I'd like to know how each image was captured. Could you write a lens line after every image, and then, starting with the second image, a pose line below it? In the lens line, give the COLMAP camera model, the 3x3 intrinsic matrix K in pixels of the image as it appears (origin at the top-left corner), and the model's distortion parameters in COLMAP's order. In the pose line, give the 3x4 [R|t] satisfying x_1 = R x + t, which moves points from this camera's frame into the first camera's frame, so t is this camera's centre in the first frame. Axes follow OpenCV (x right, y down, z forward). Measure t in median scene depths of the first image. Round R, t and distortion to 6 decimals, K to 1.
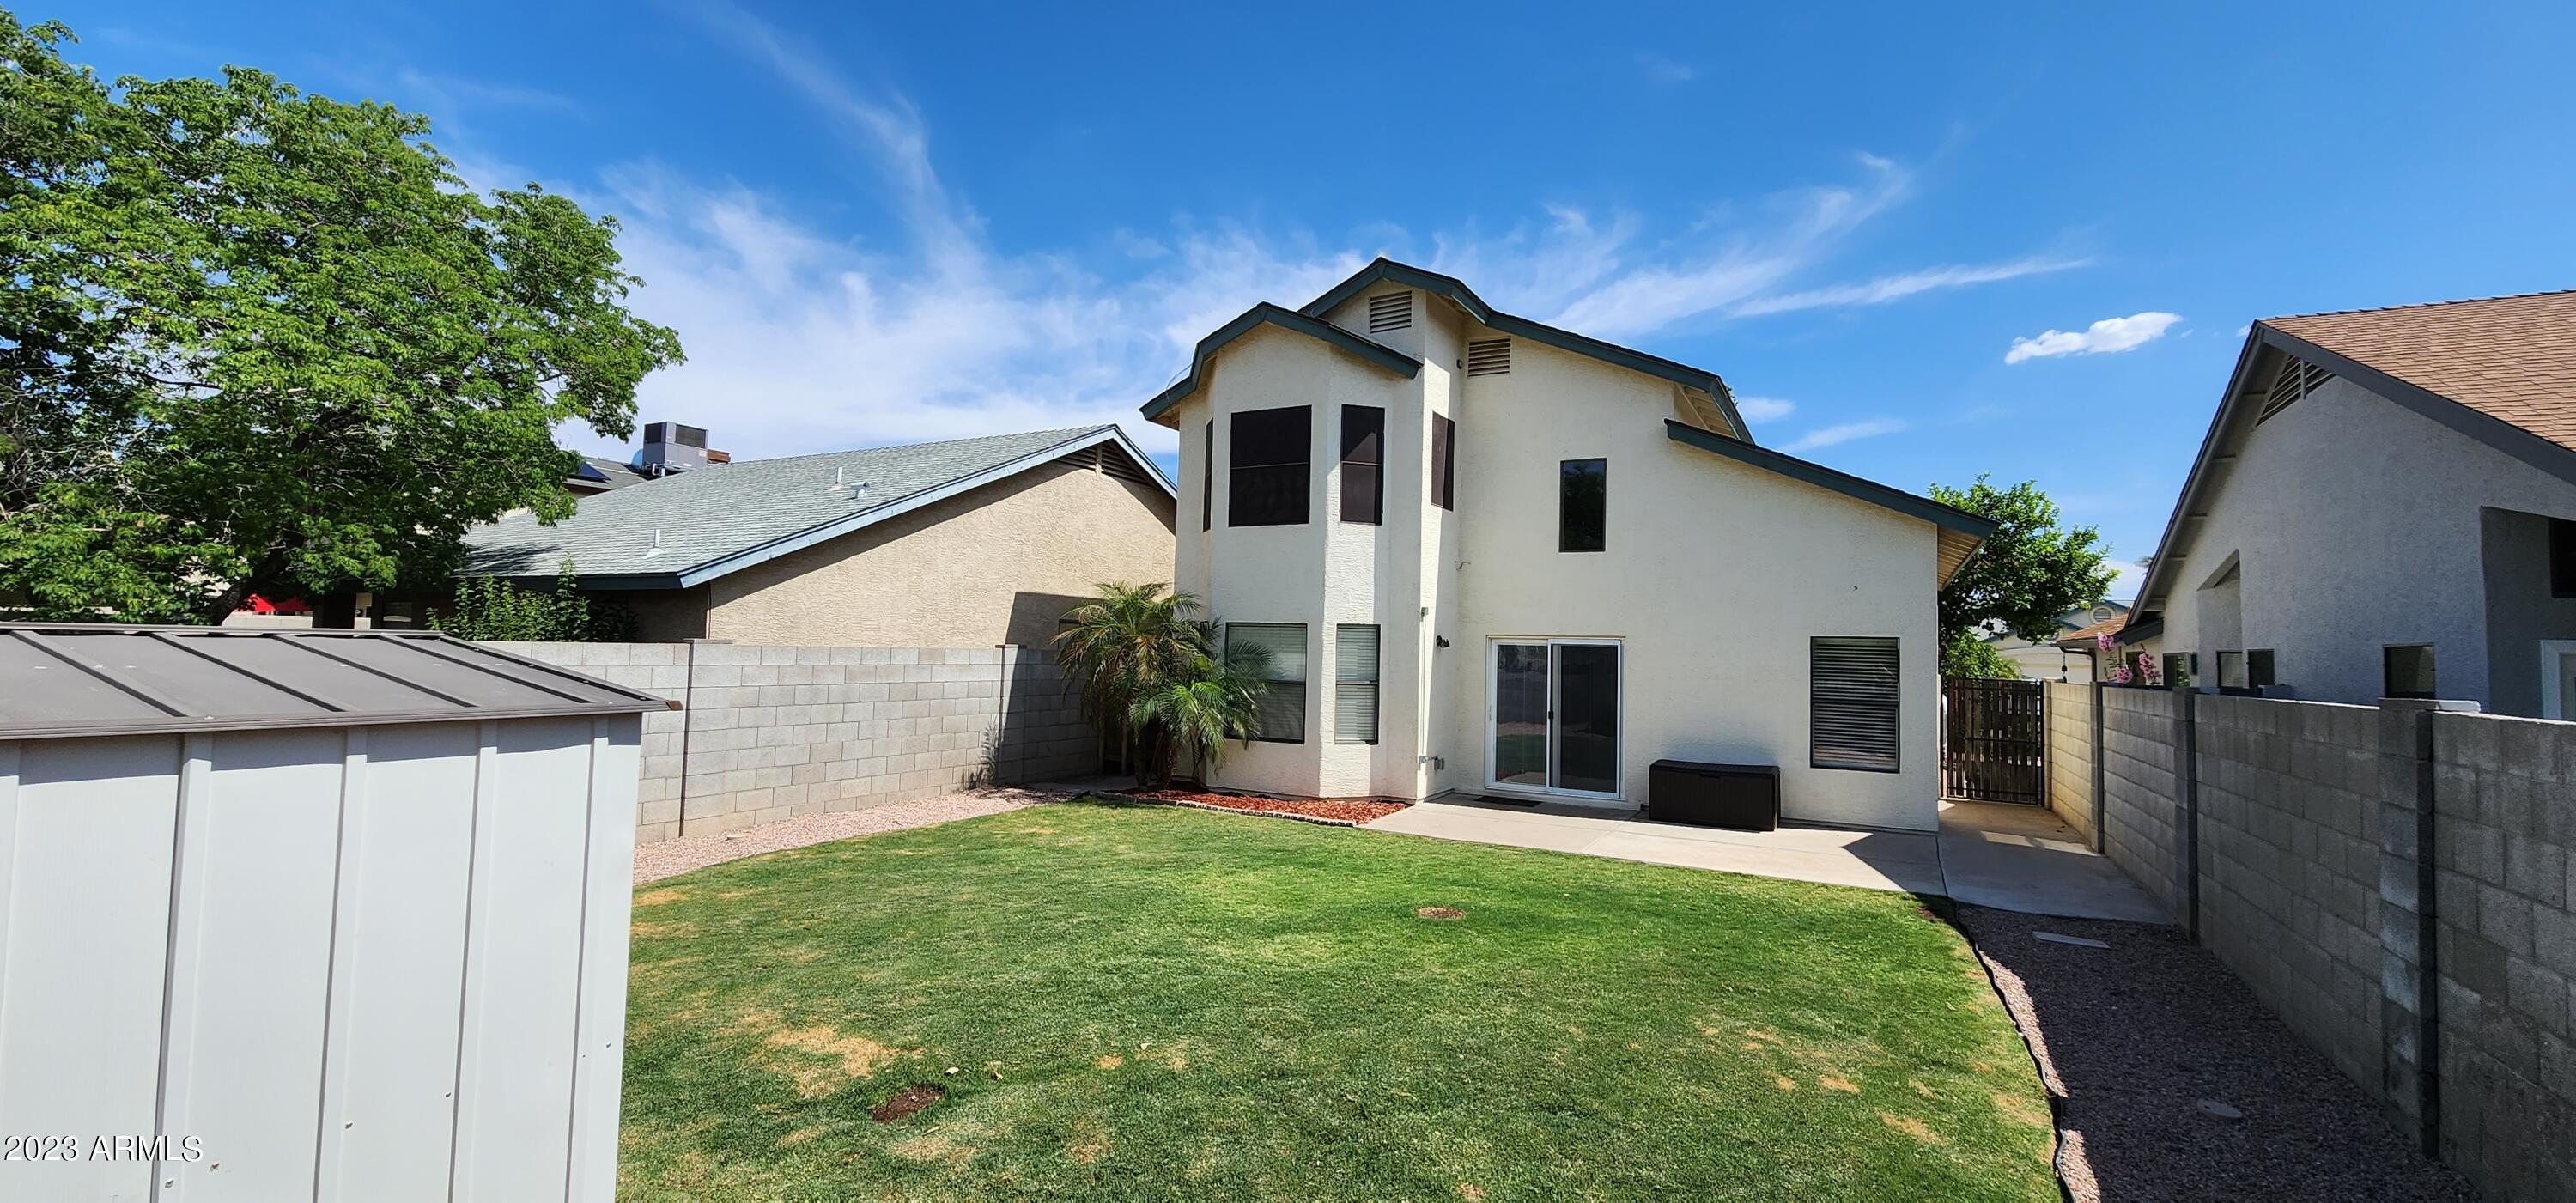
lens RADIAL K [[1058.2, 0, 1294.7], [0, 1058.2, 593.3], [0, 0, 1]] dist [-0.000539, -0.000697]
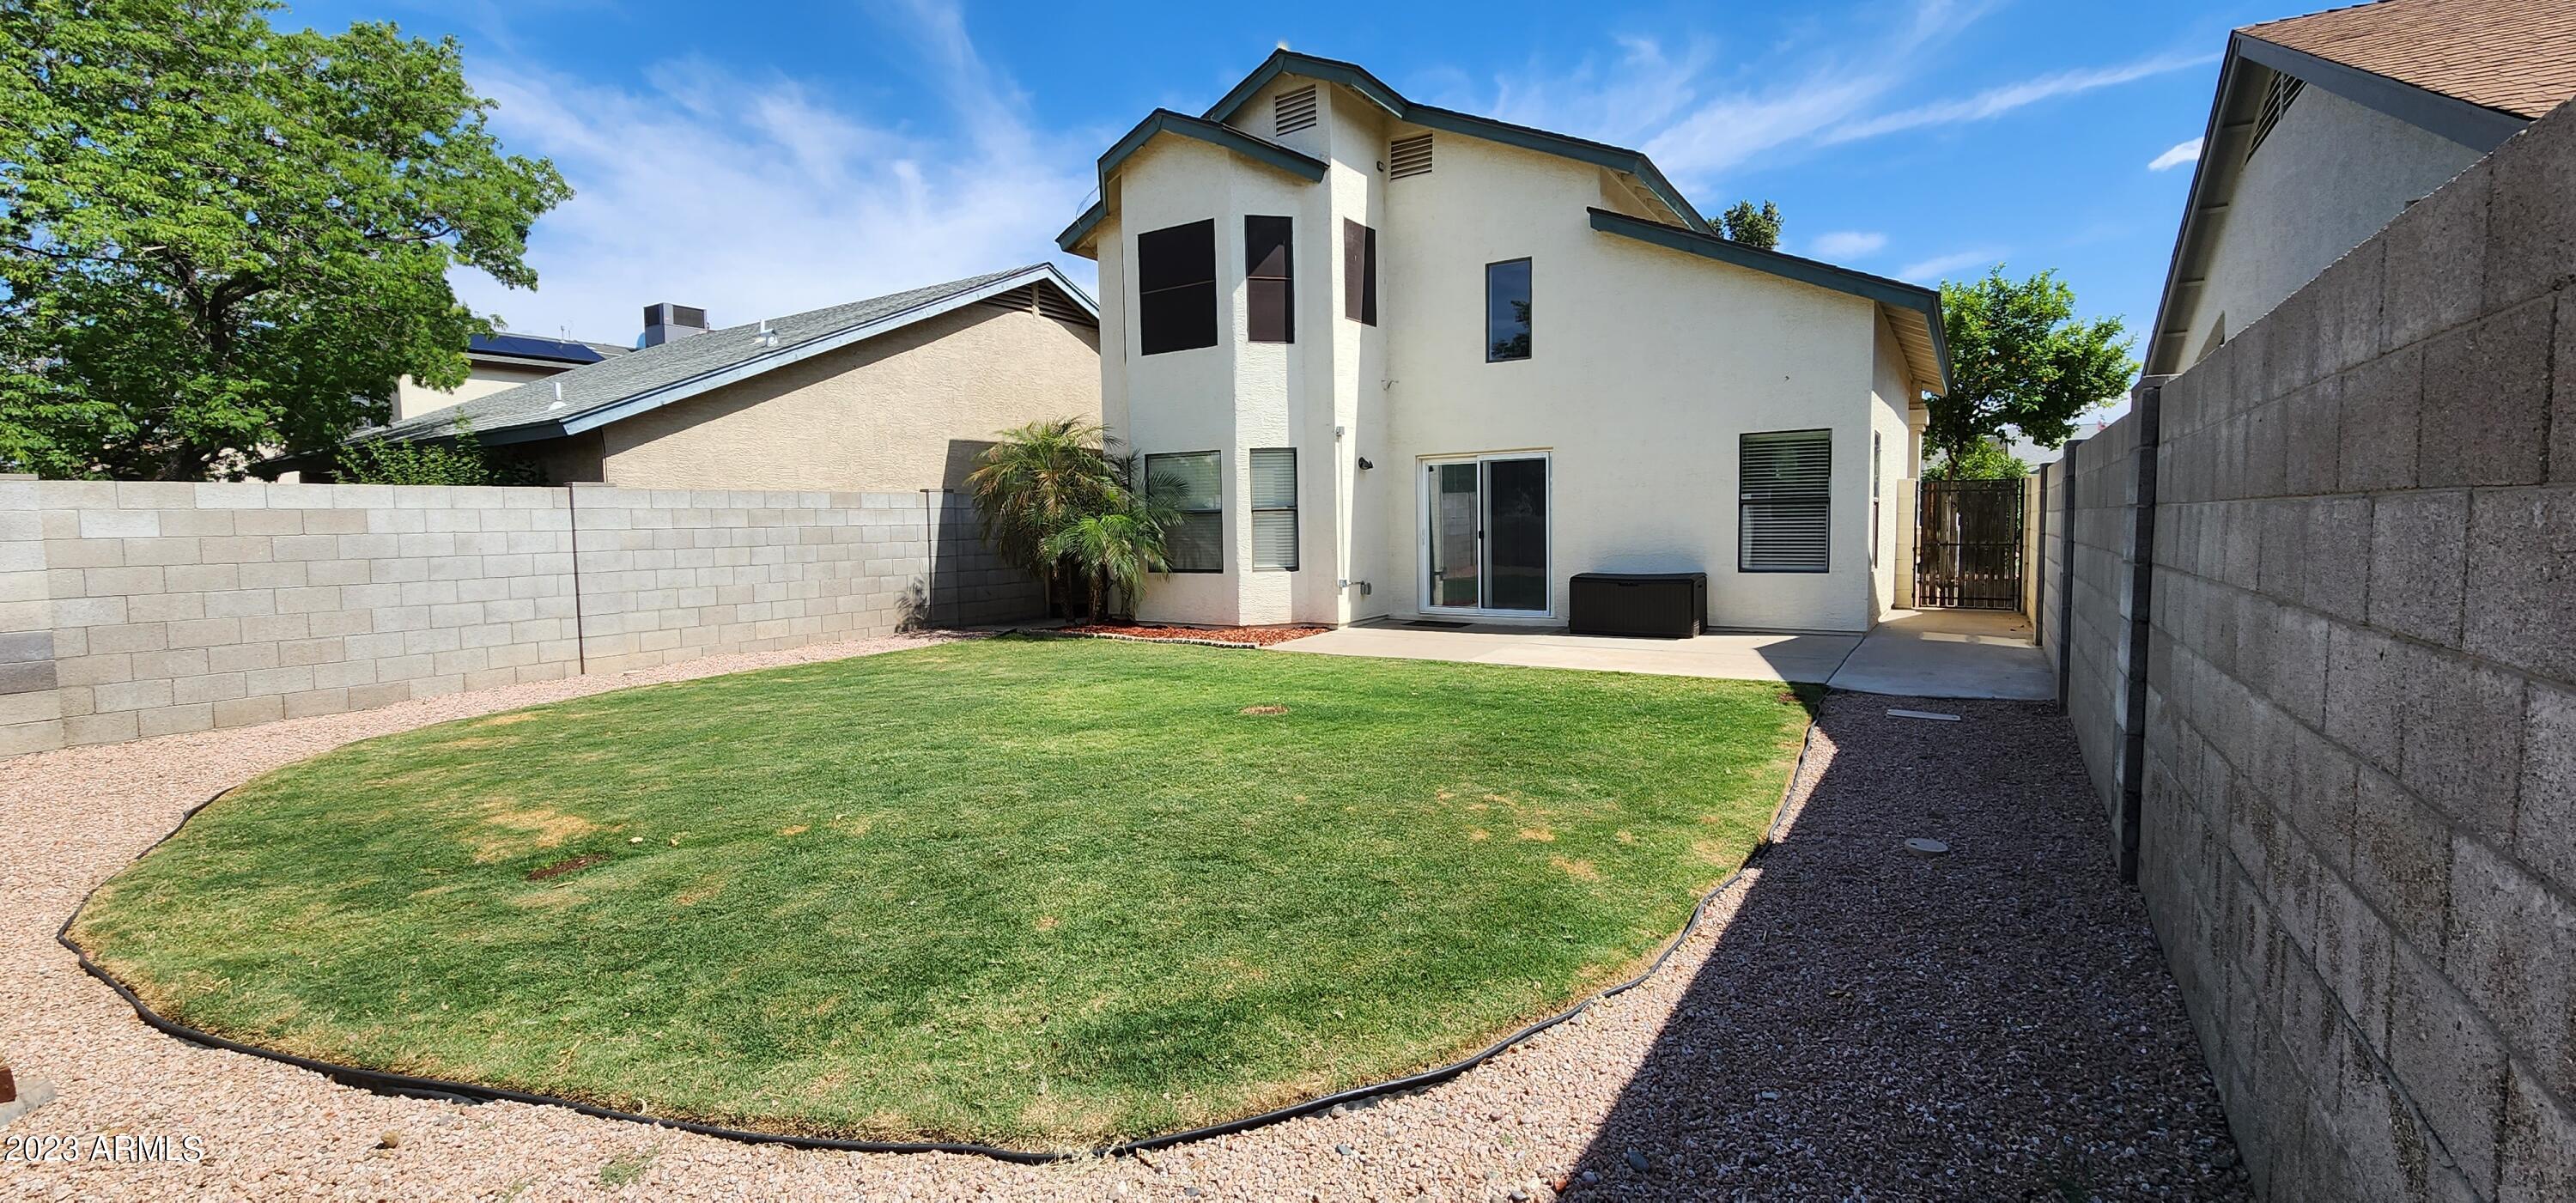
lens RADIAL K [[1058.2, 0, 1290.6], [0, 1058.2, 589.8], [0, 0, 1]] dist [-0.000539, -0.000697]
pose [[0.996748, -0.038440, -0.070820, 0.149275], [0.046367, 0.992406, 0.113931, 0.051368], [0.065903, -0.116845, 0.990961, 0.028566]]
